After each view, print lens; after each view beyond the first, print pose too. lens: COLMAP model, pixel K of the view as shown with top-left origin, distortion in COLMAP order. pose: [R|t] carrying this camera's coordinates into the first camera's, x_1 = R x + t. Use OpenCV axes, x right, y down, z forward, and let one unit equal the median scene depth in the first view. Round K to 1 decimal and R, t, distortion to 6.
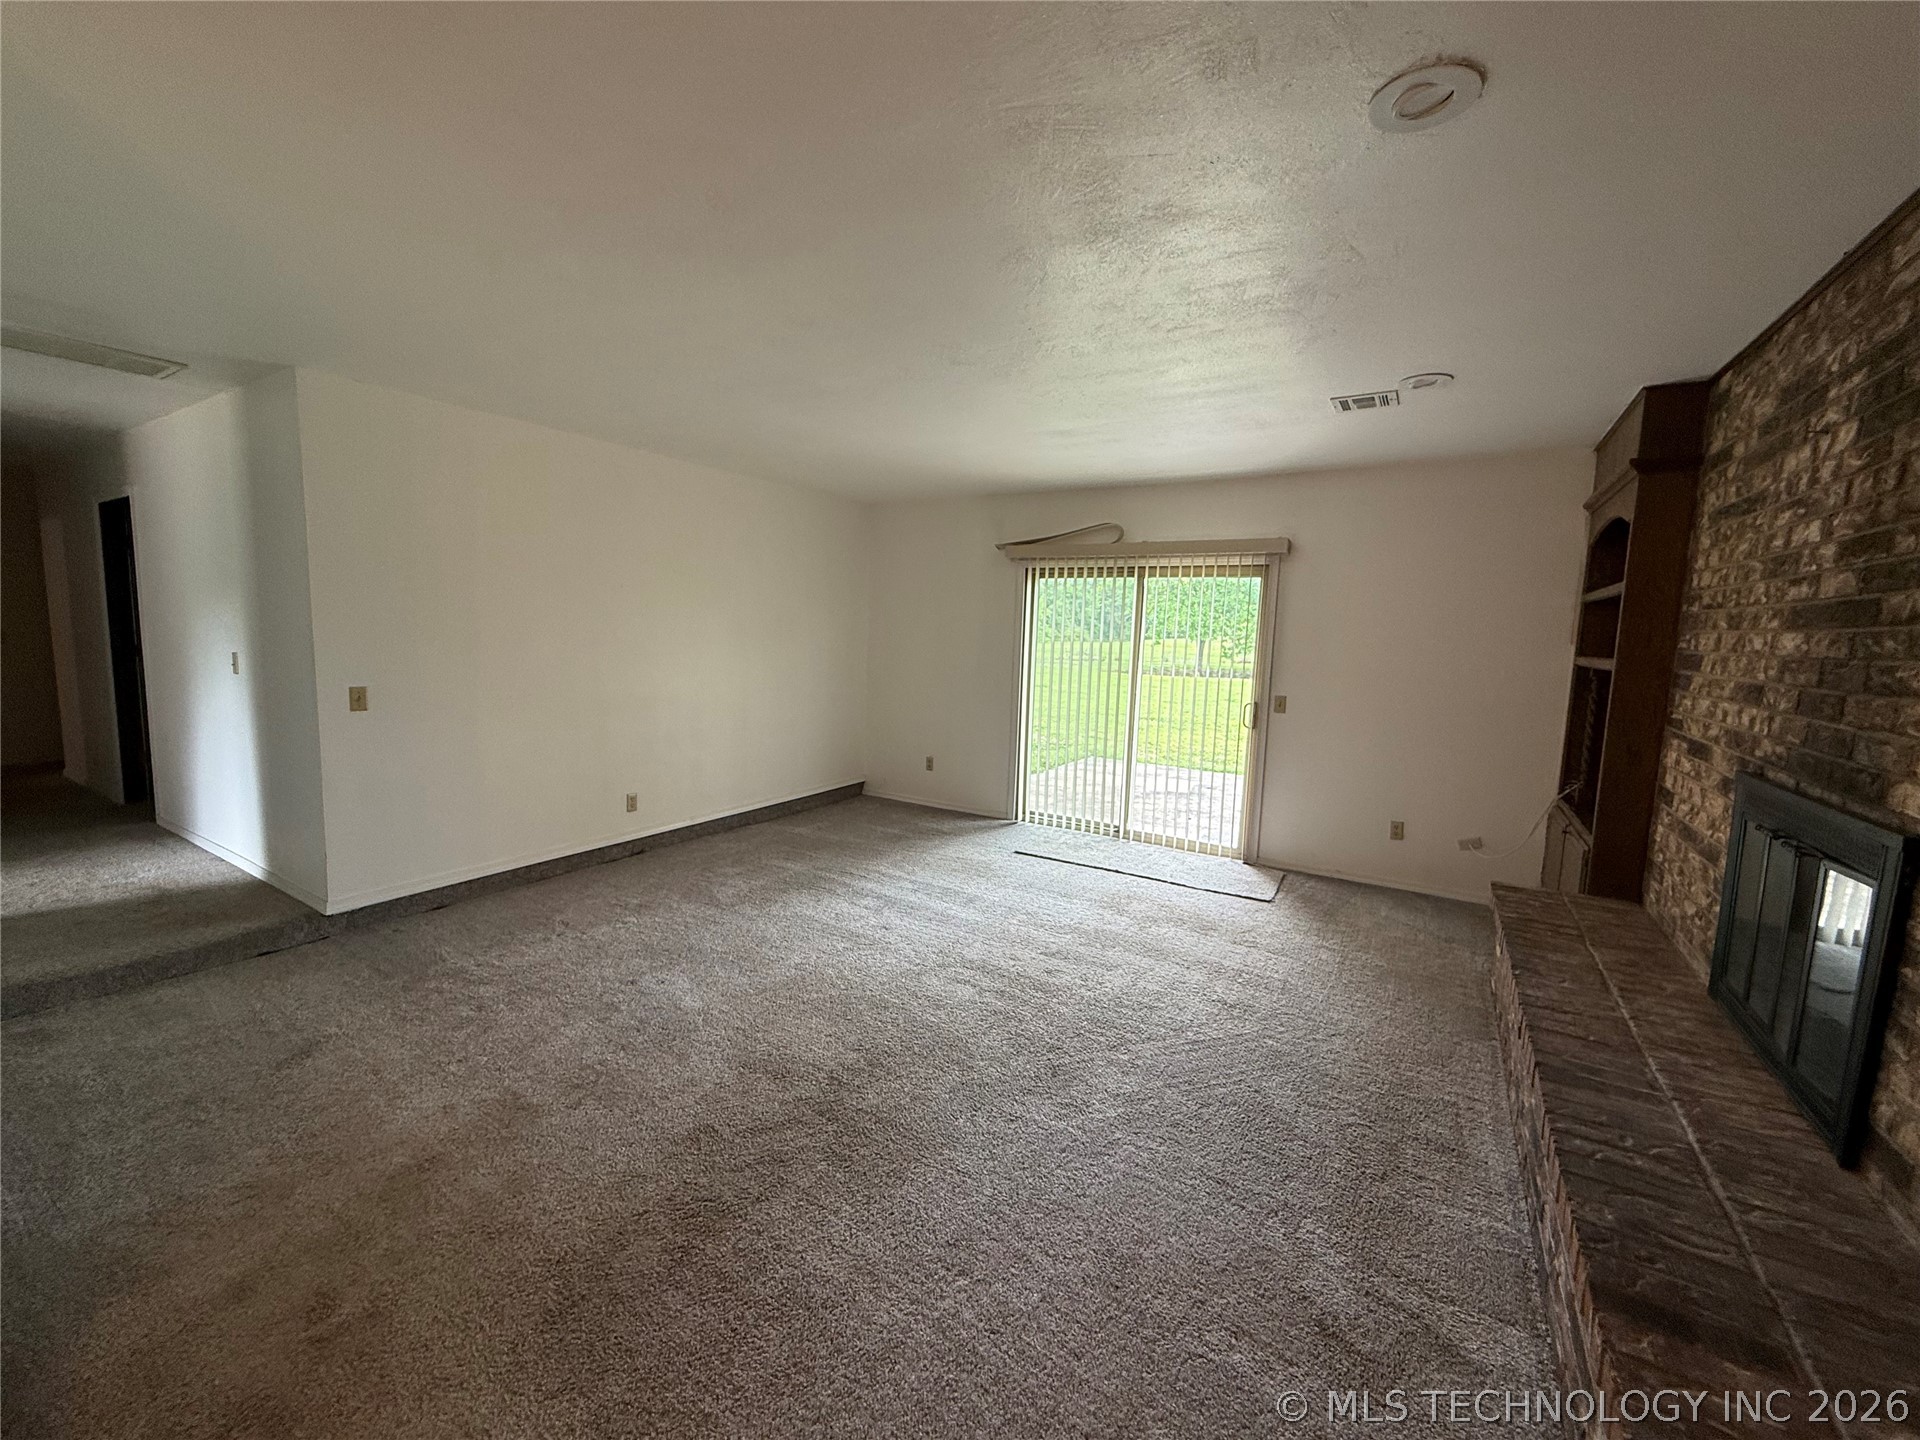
lens RADIAL K [[765.3, 0, 956.4], [0, 765.3, 718.3], [0, 0, 1]] dist [-0.000711, 0.000189]
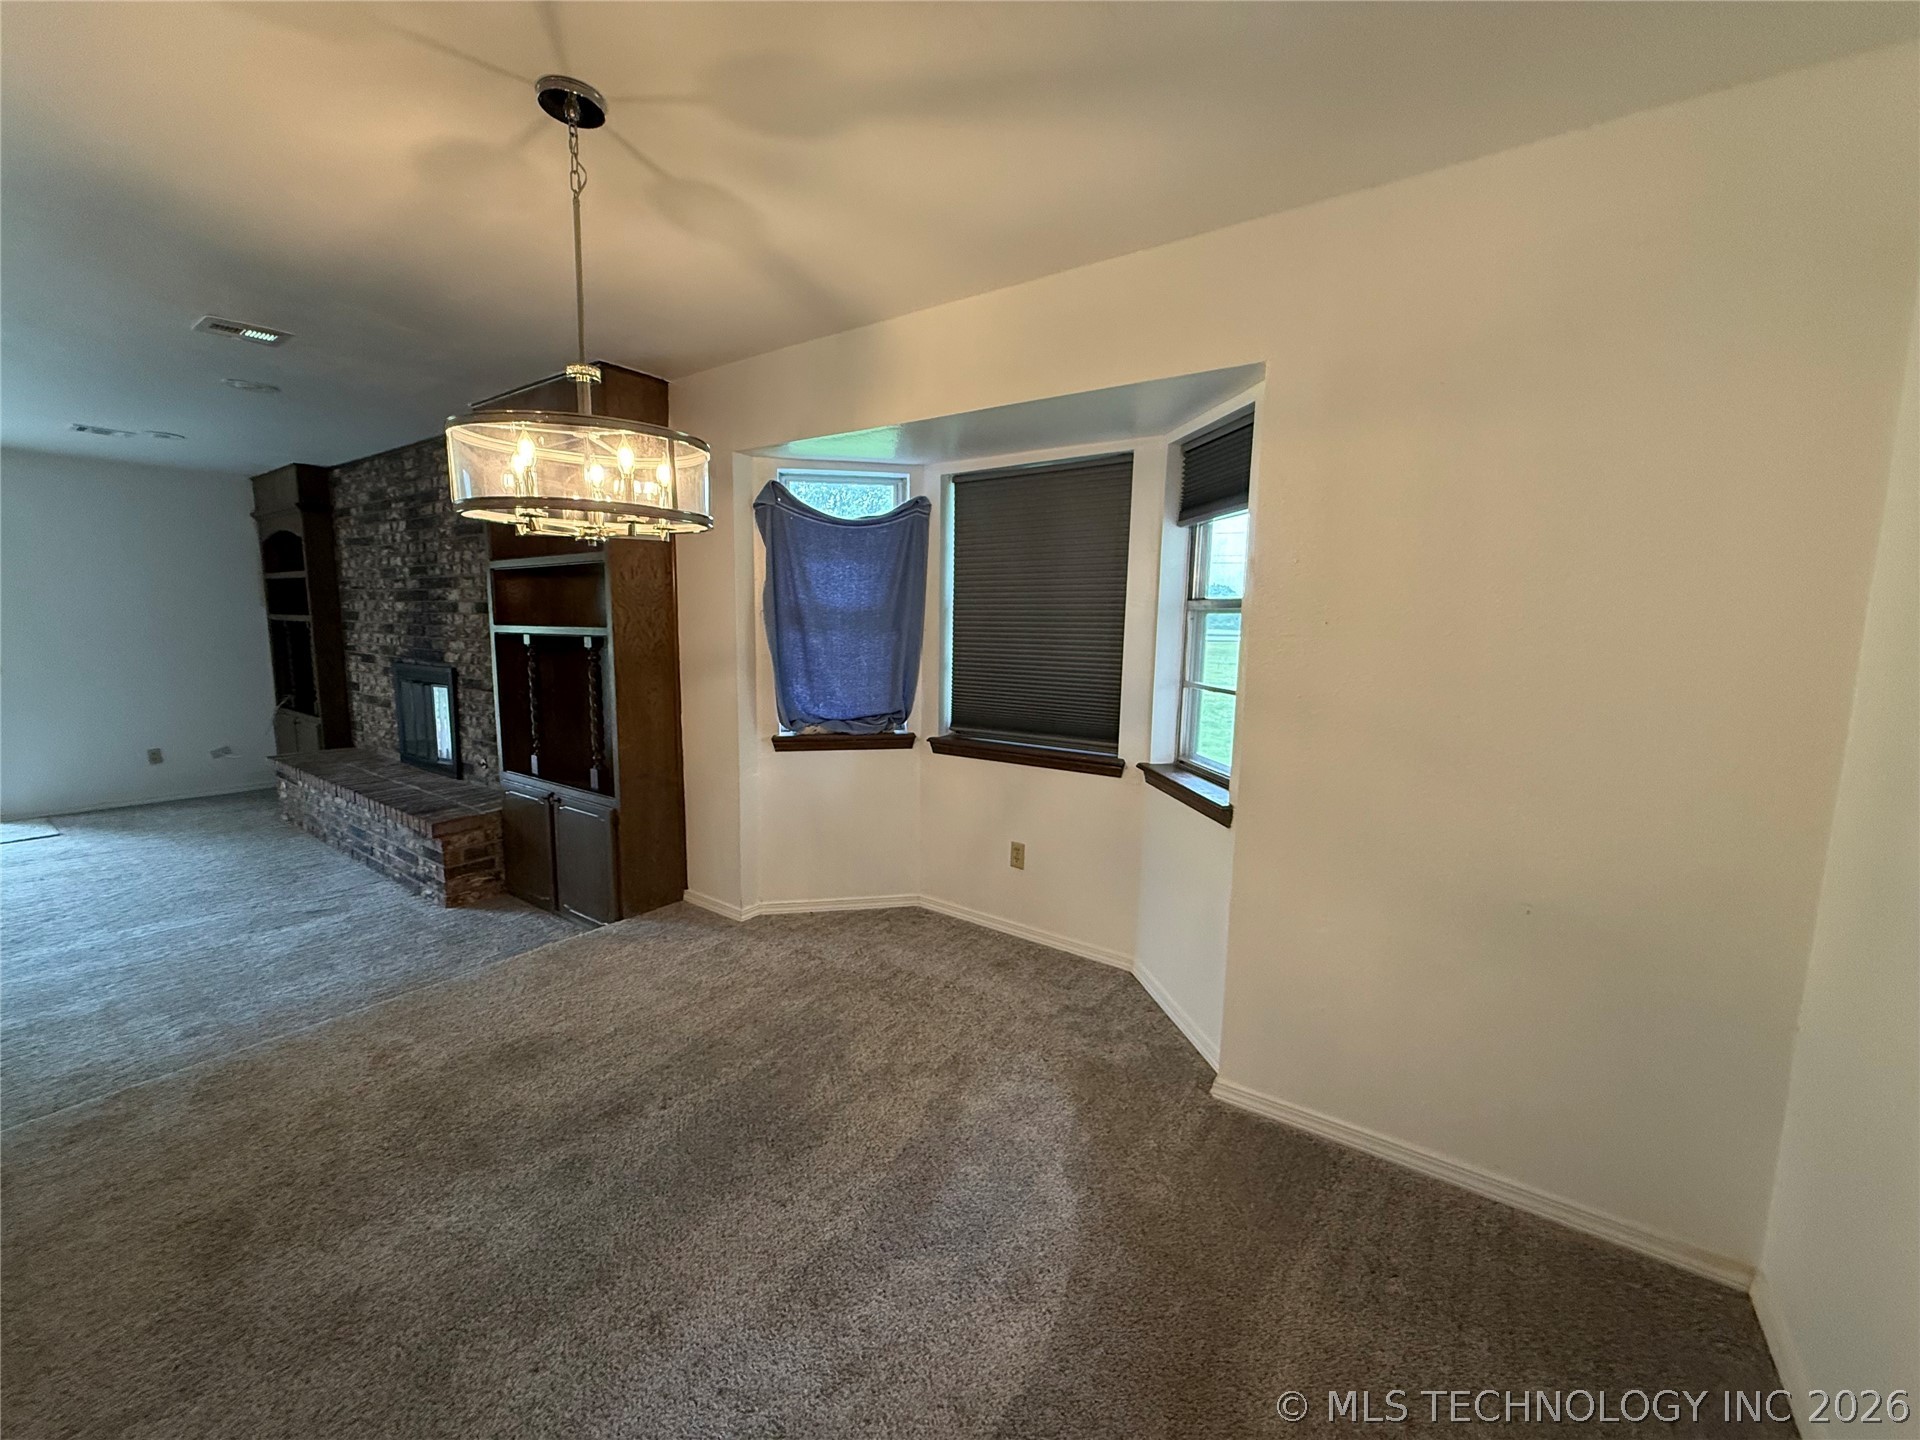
lens RADIAL K [[765.3, 0, 956.4], [0, 765.3, 718.3], [0, 0, 1]] dist [-0.000711, 0.000189]
pose [[0.067596, -0.158243, 0.985084, -1.028350], [0.102600, 0.983210, 0.150902, 0.054853], [-0.992423, 0.090870, 0.082696, -0.765843]]
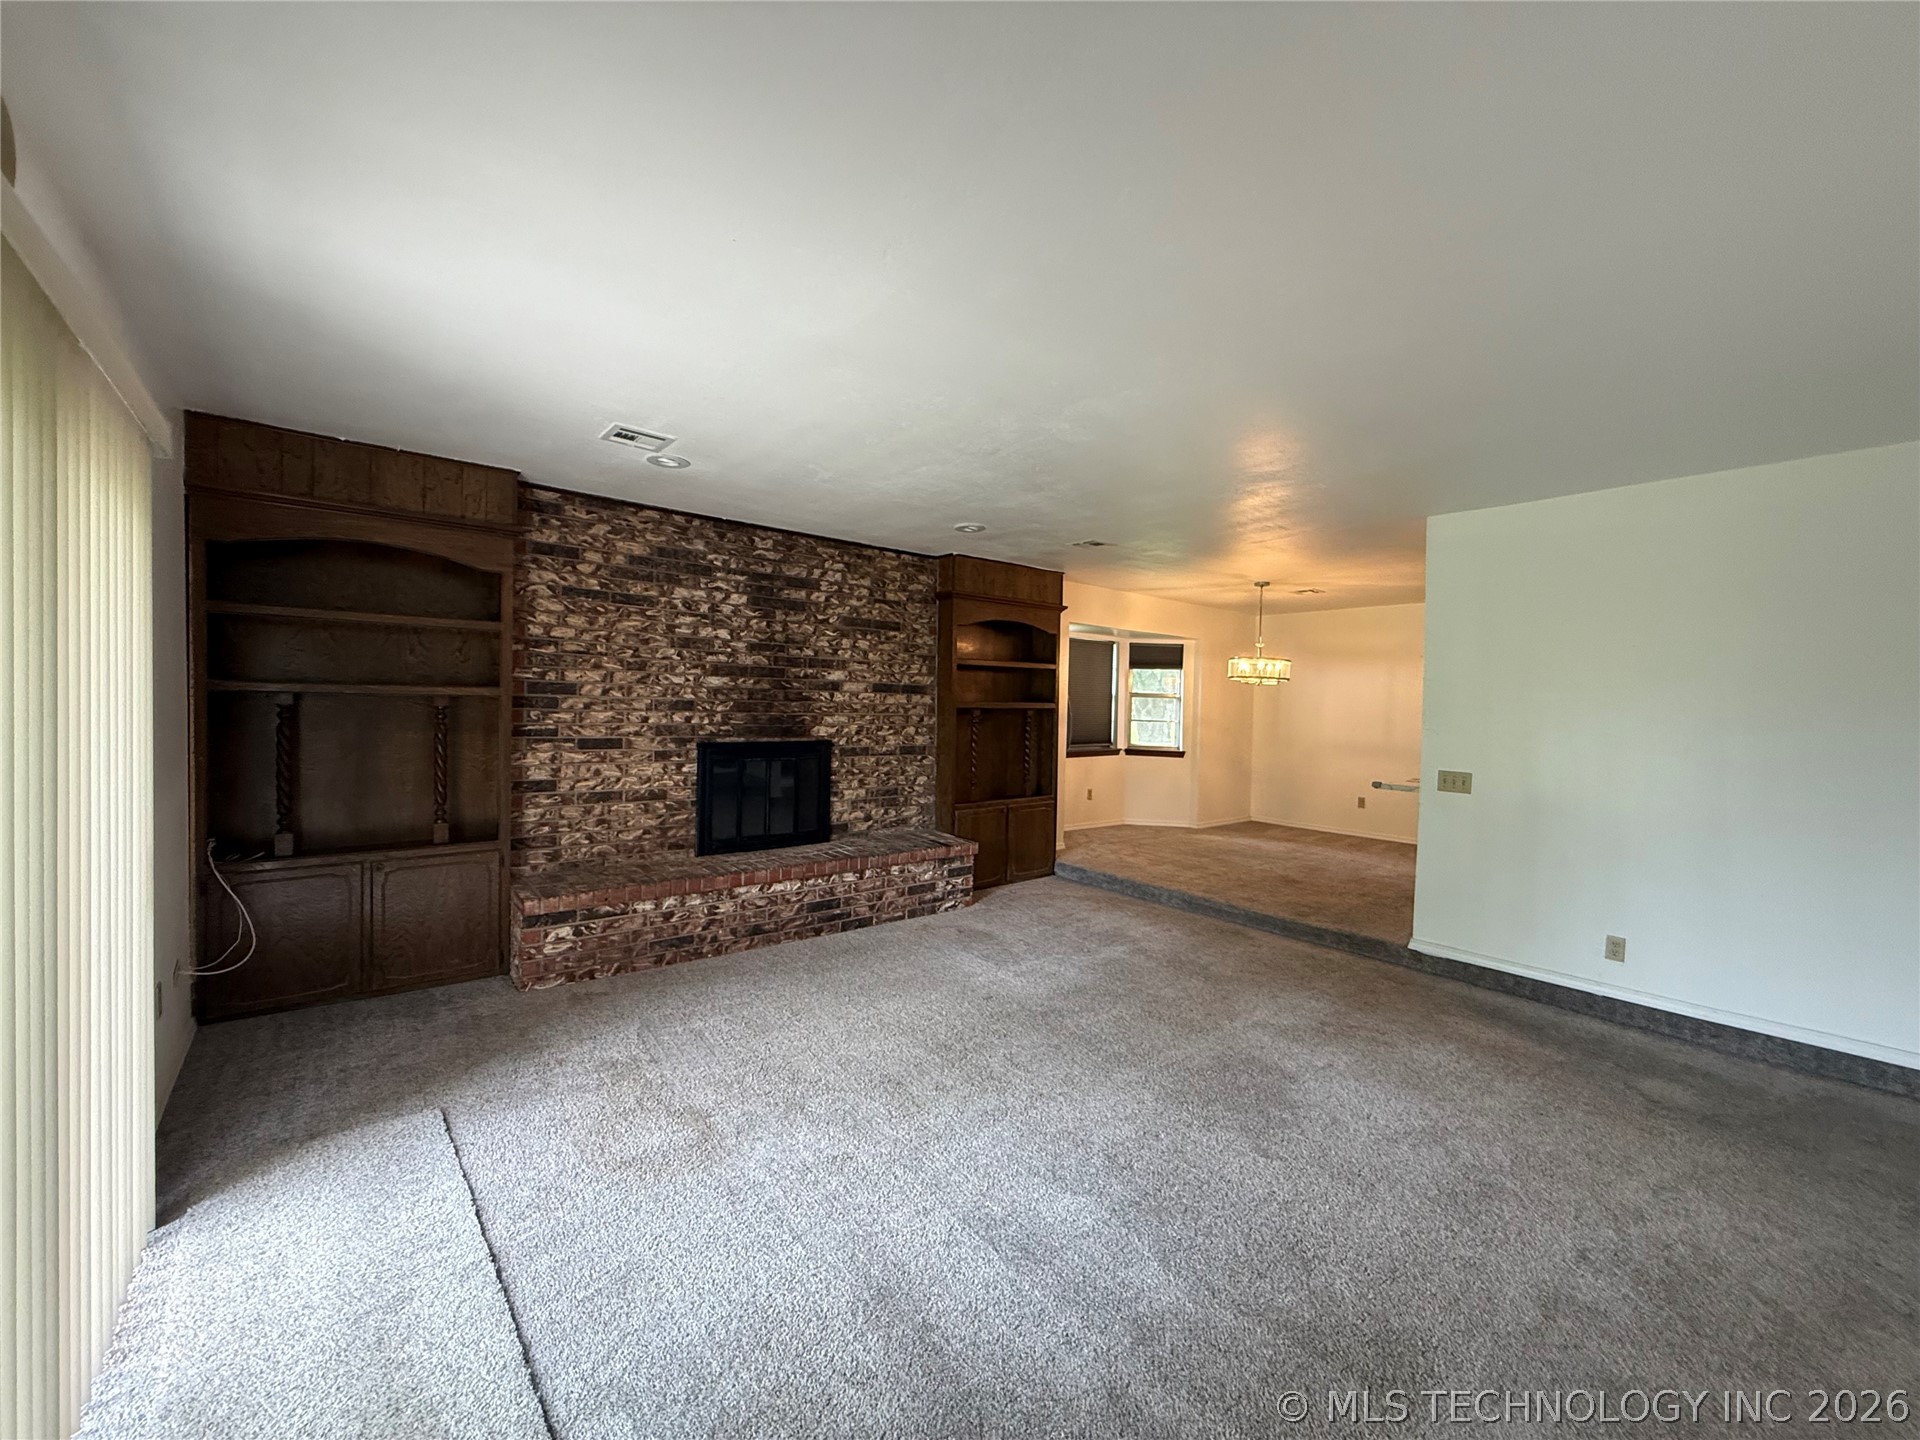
lens RADIAL K [[765.3, 0, 956.4], [0, 765.3, 718.3], [0, 0, 1]] dist [-0.000711, 0.000189]
pose [[-0.947375, -0.057238, 0.314968, -0.240191], [-0.014024, 0.990362, 0.137795, -0.255211], [-0.319819, 0.126126, -0.939046, 2.385300]]
